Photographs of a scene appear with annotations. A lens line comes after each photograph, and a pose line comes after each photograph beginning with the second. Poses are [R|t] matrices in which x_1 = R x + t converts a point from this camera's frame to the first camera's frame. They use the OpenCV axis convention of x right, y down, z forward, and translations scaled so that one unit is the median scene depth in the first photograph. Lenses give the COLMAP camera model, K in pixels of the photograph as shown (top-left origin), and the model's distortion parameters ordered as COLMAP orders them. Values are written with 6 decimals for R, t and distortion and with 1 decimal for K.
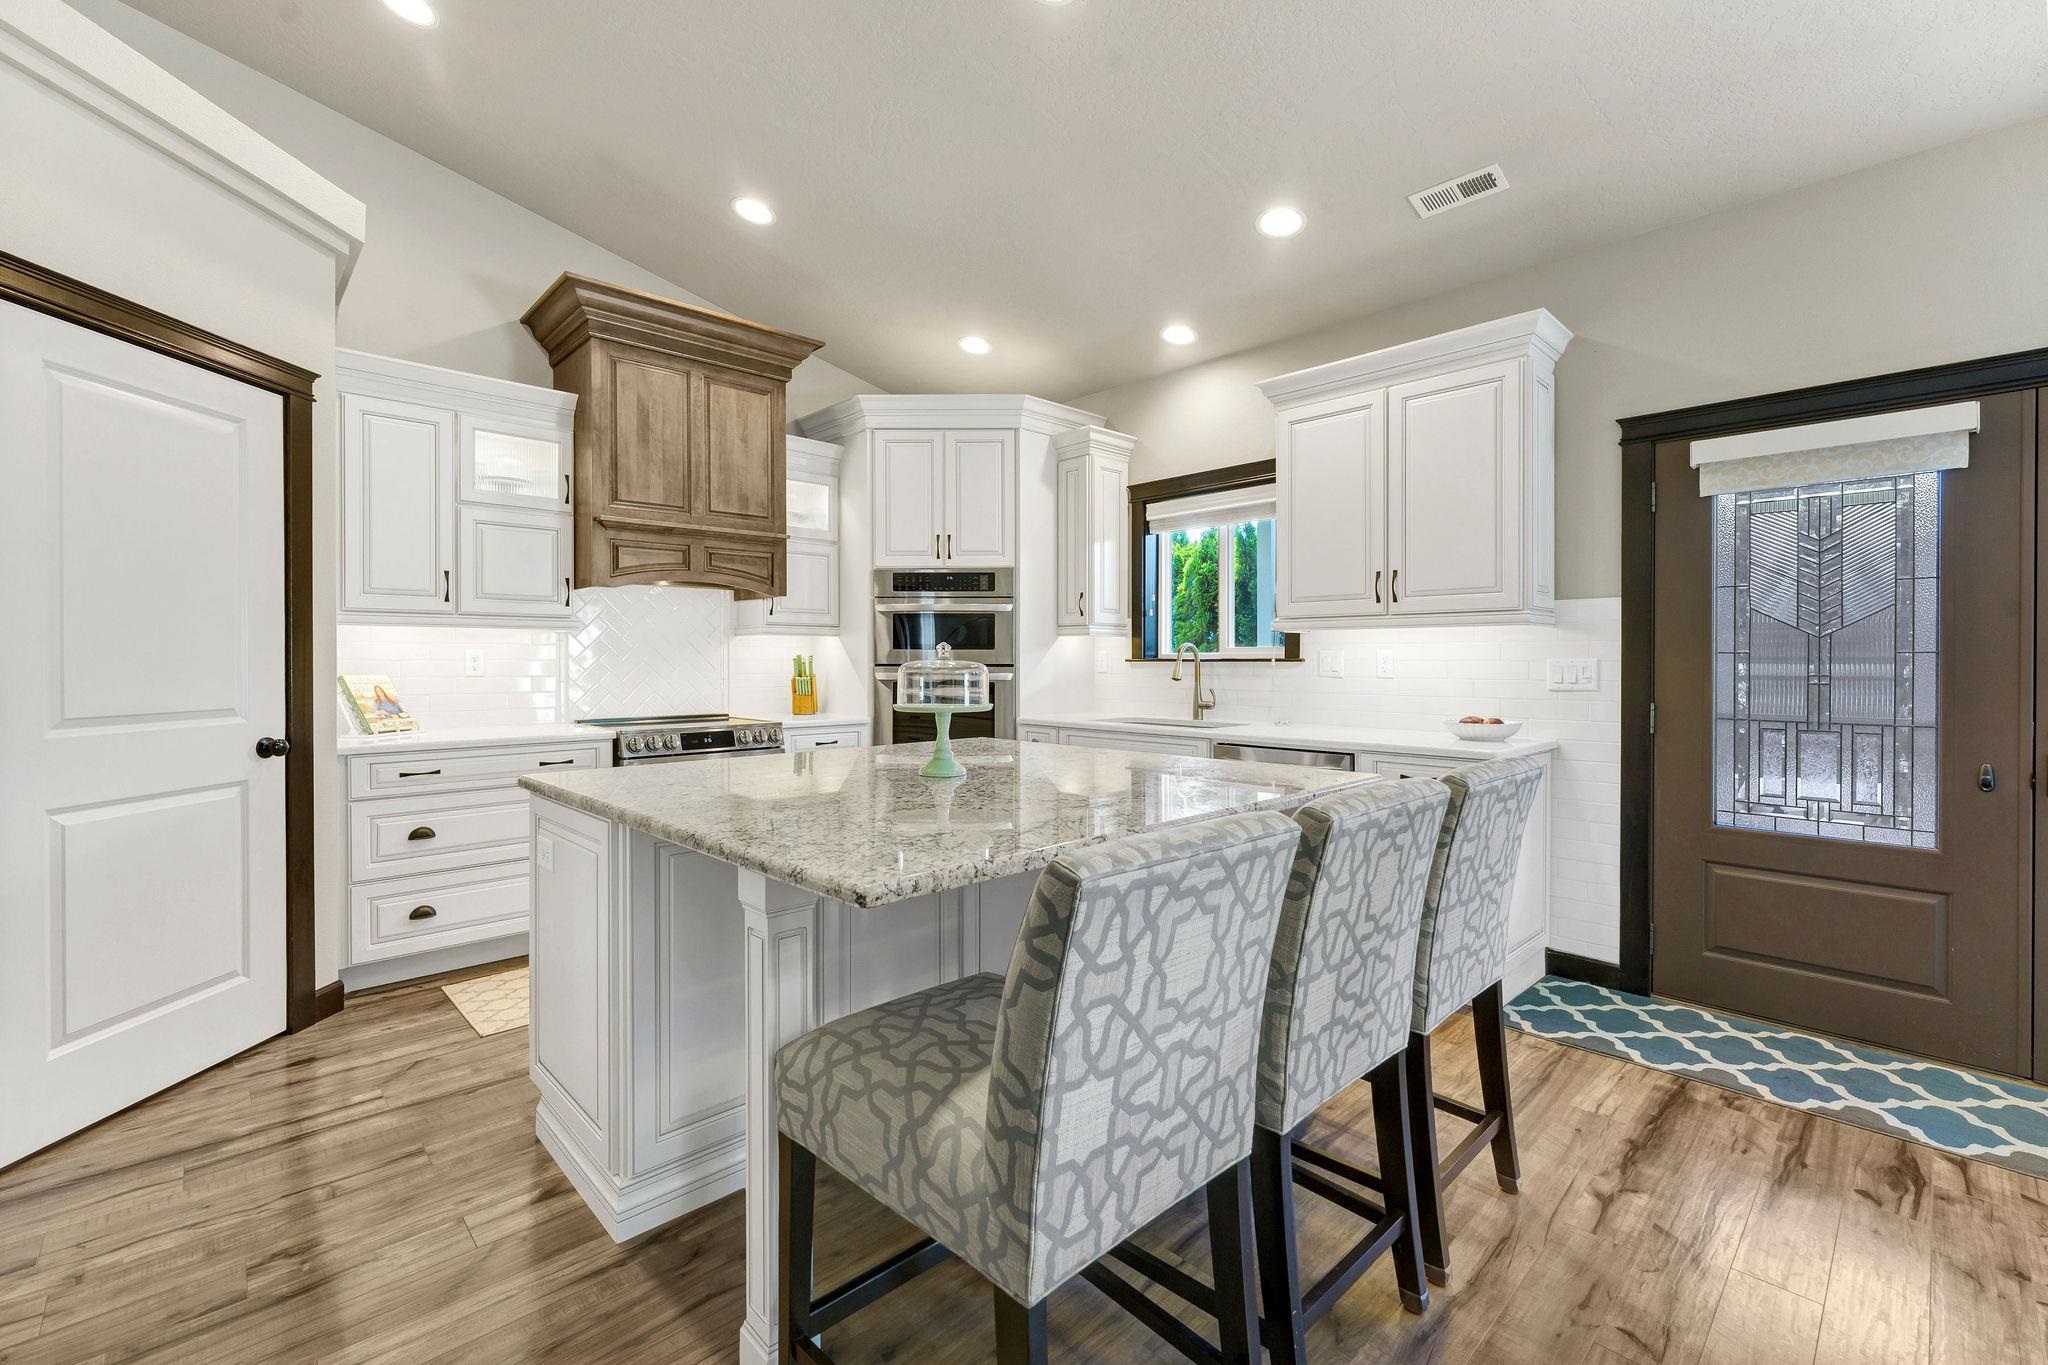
lens RADIAL K [[862.5, 0, 985.4], [0, 862.5, 668.8], [0, 0, 1]] dist [-0.000452, -0.000400]
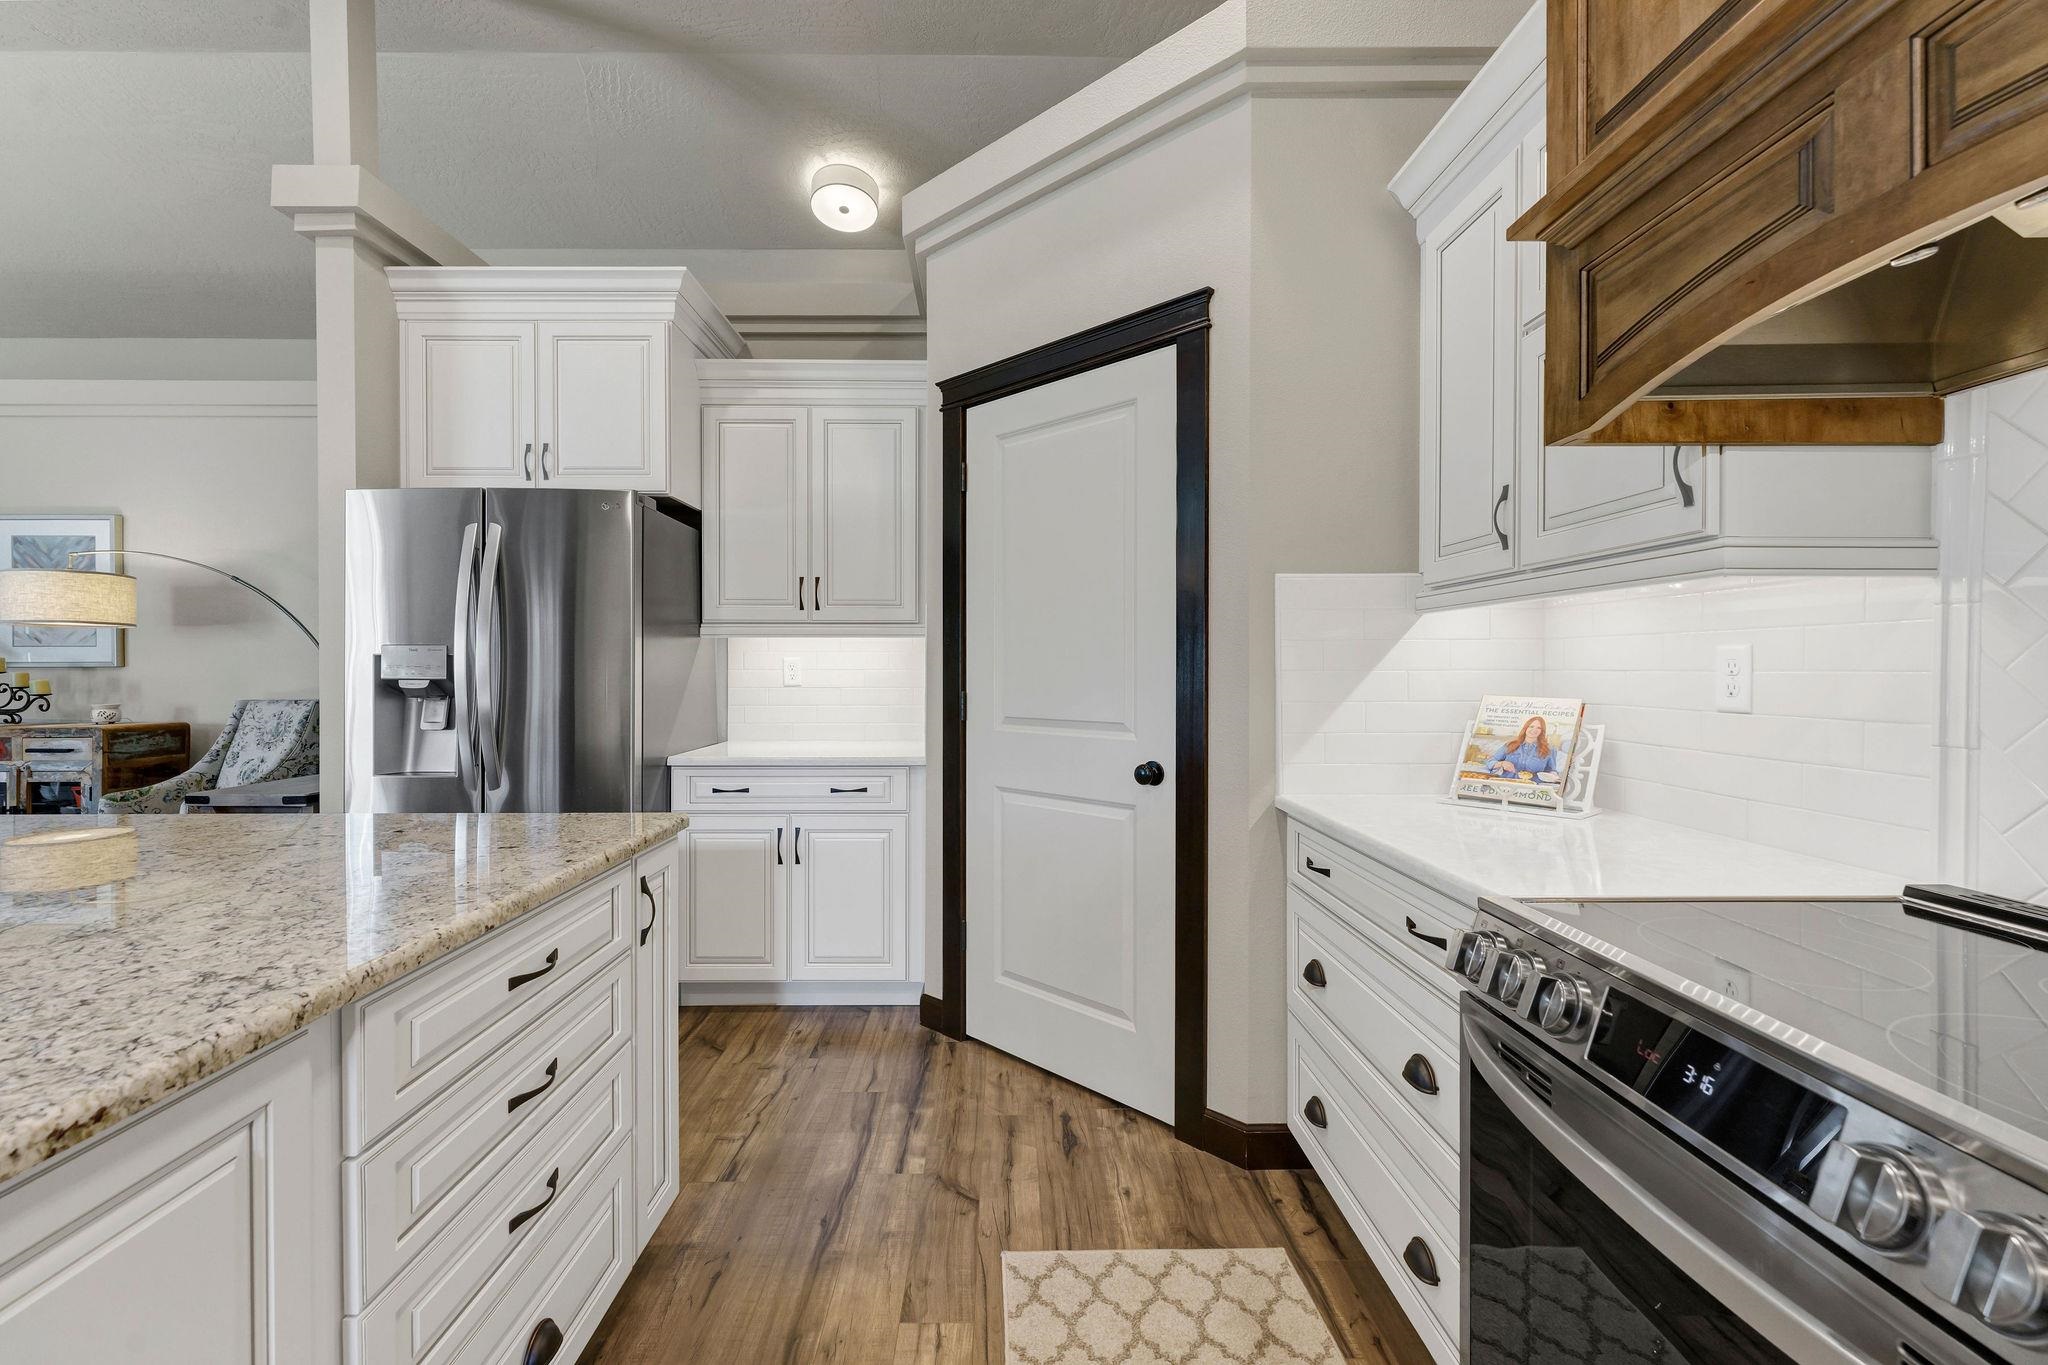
lens RADIAL K [[862.5, 0, 985.4], [0, 862.5, 668.8], [0, 0, 1]] dist [-0.000452, -0.000400]
pose [[-0.673970, 0.003777, -0.738749, -0.069642], [-0.004994, 0.999941, 0.009668, -0.013816], [0.738742, 0.010205, -0.673911, 1.048804]]
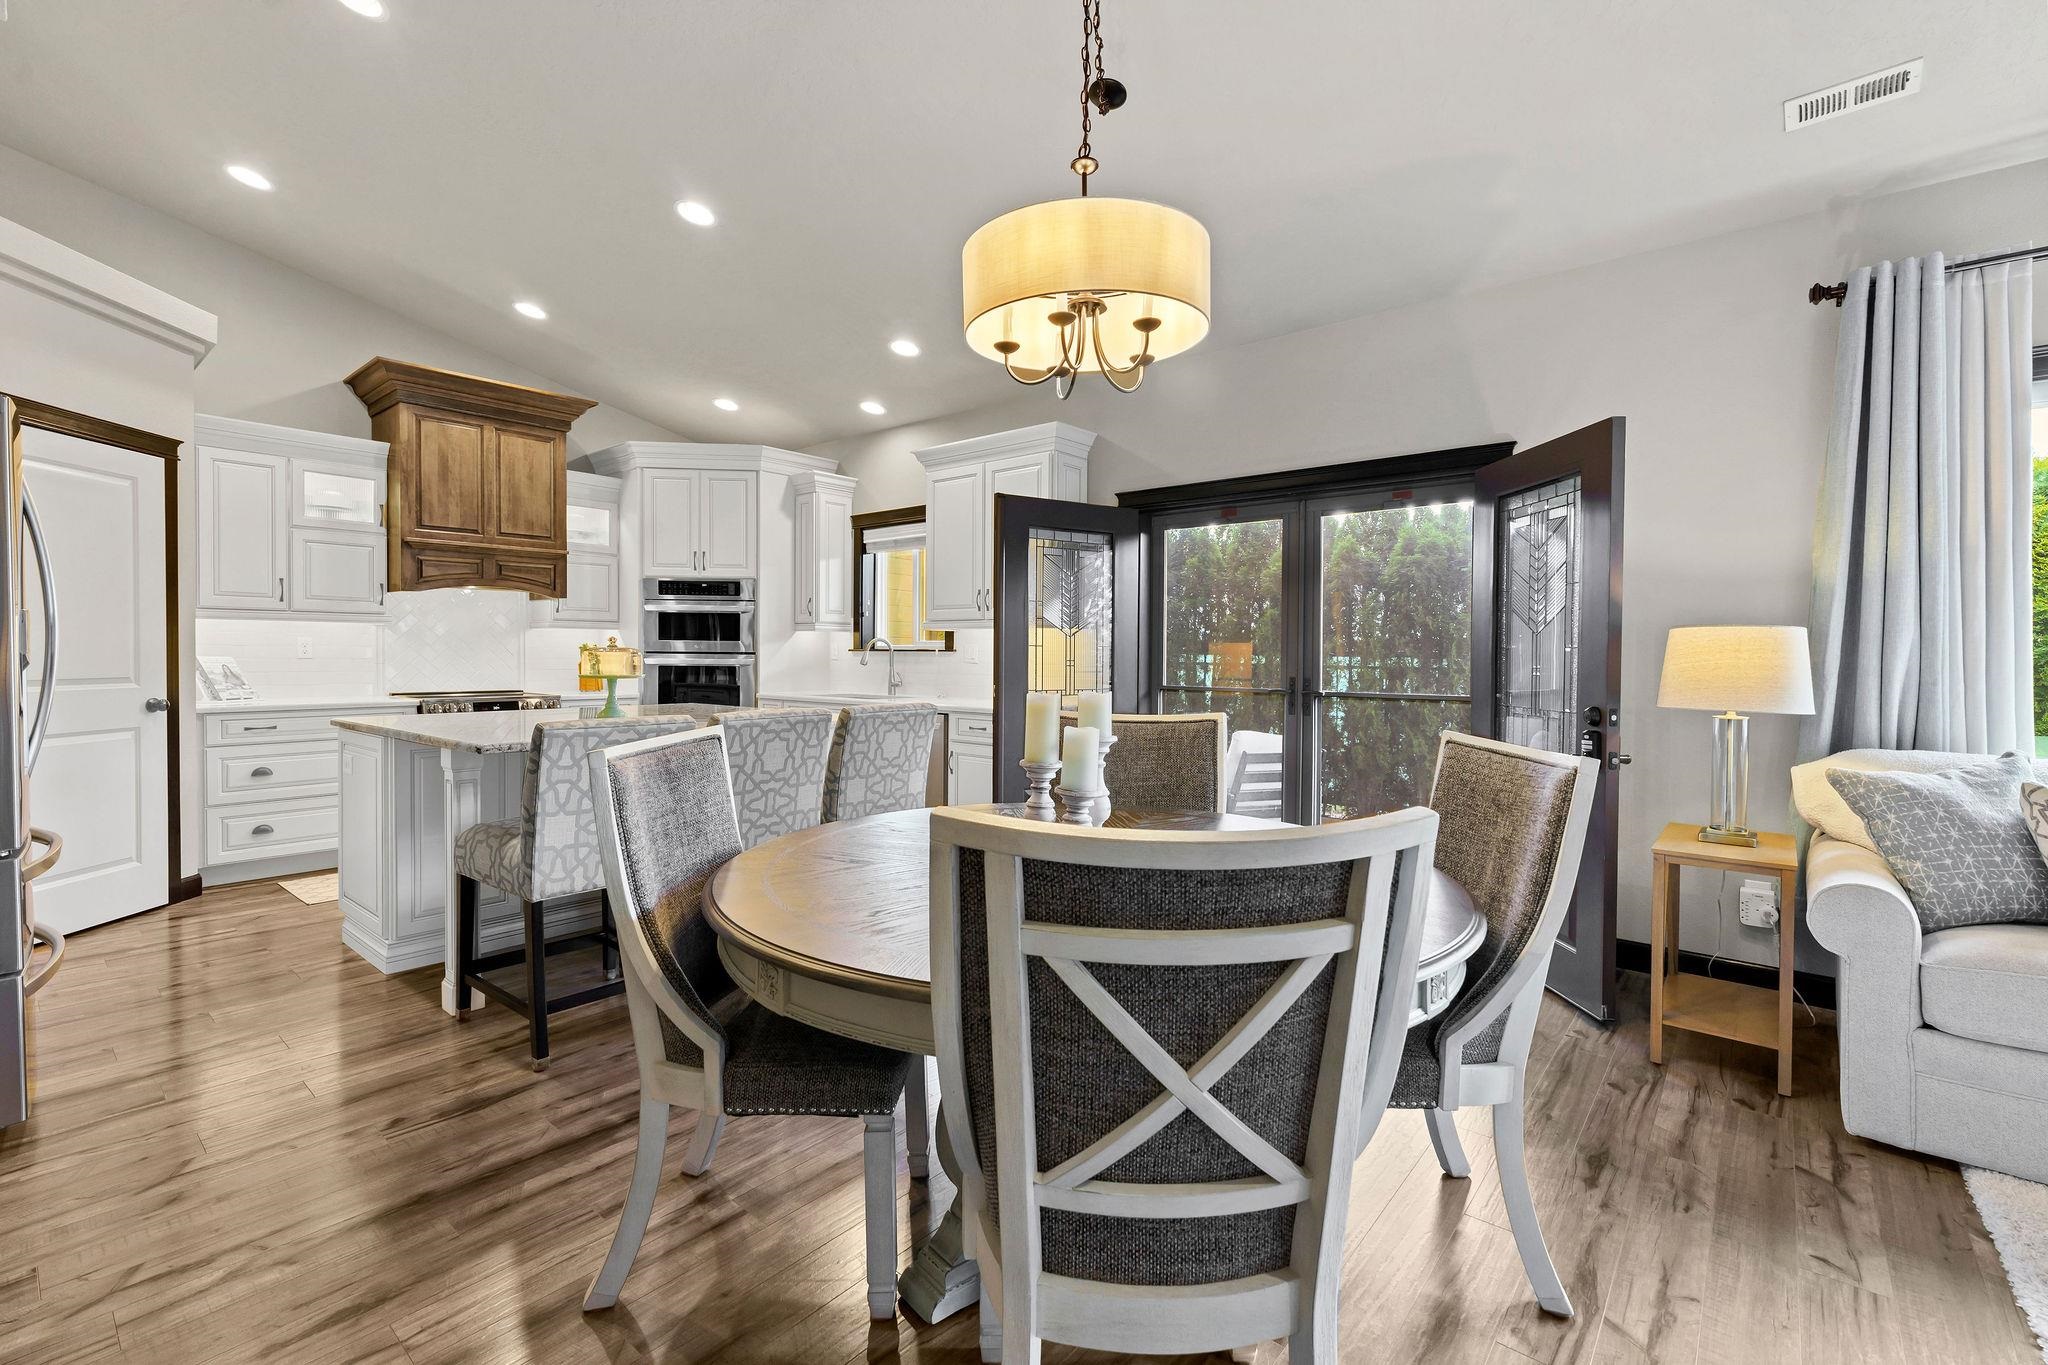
lens RADIAL K [[901.5, 0, 1000.9], [0, 901.5, 670.9], [0, 0, 1]] dist [-0.002049, 0.000335]
pose [[0.993287, 0.005033, 0.115564, 0.297734], [-0.006220, 0.999932, 0.009908, 0.007933], [-0.115506, -0.010560, 0.993251, -0.476614]]
